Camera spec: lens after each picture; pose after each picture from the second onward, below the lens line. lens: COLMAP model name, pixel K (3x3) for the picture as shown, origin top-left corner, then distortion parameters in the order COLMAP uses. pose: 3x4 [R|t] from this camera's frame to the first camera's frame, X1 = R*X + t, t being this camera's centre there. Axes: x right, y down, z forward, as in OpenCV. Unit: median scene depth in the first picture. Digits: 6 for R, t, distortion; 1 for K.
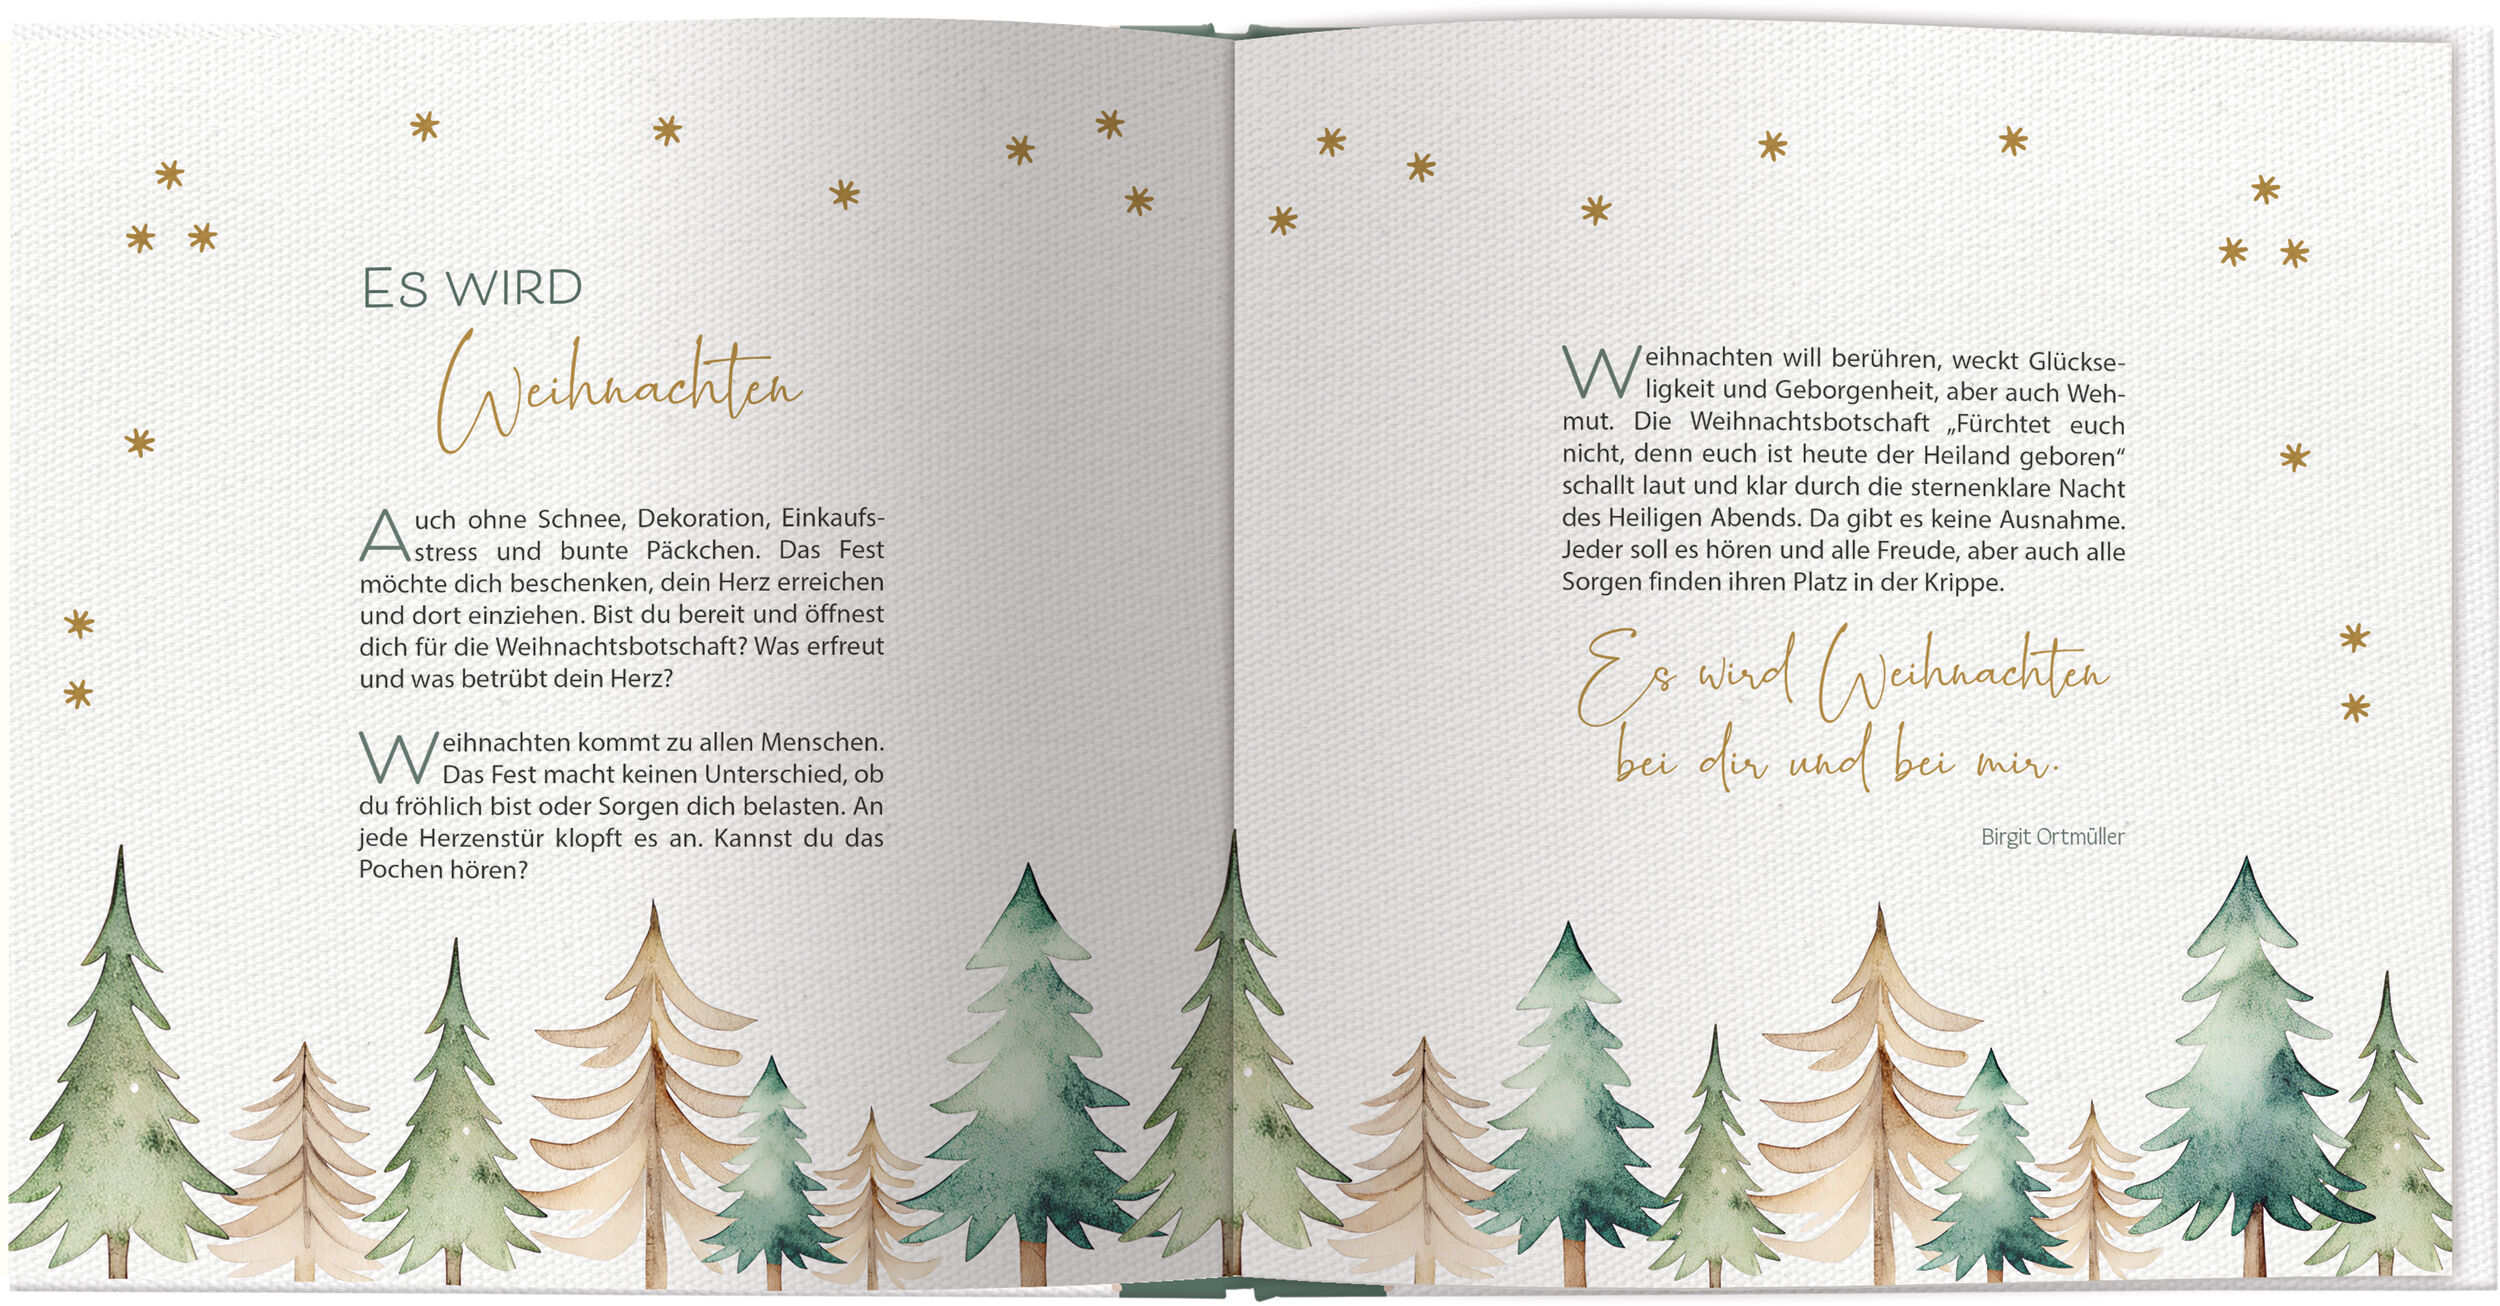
lens RADIAL K [[1010.6, 0, 1248.8], [0, 1010.6, 664.5], [0, 0, 1]] dist [-0.018087, -0.000491]
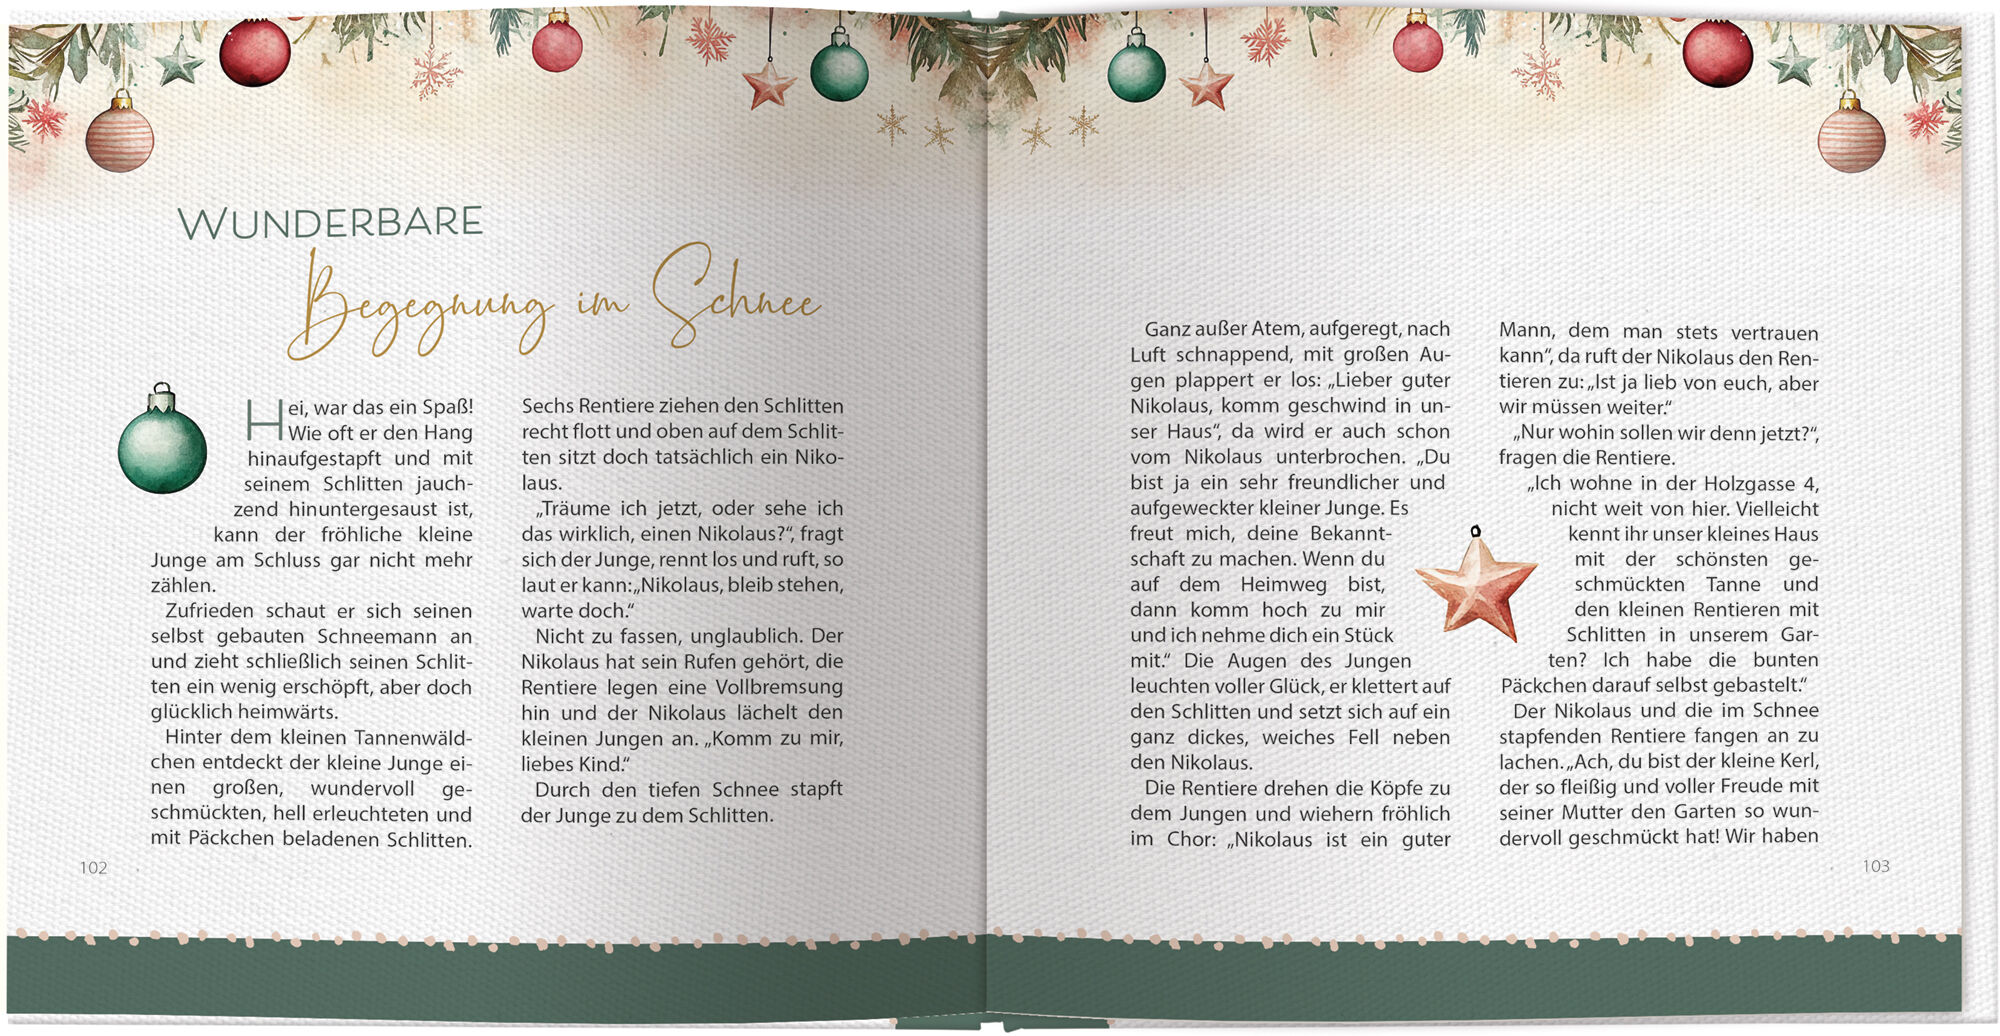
lens RADIAL K [[806.4, 0, 998.2], [0, 806.4, 526.5], [0, 0, 1]] dist [-0.005954, 0.001650]
pose [[0.999680, 0.000692, 0.025301, -0.127963], [-0.000548, 0.999984, -0.005695, 0.000011], [-0.025305, 0.005679, 0.999664, -0.000326]]
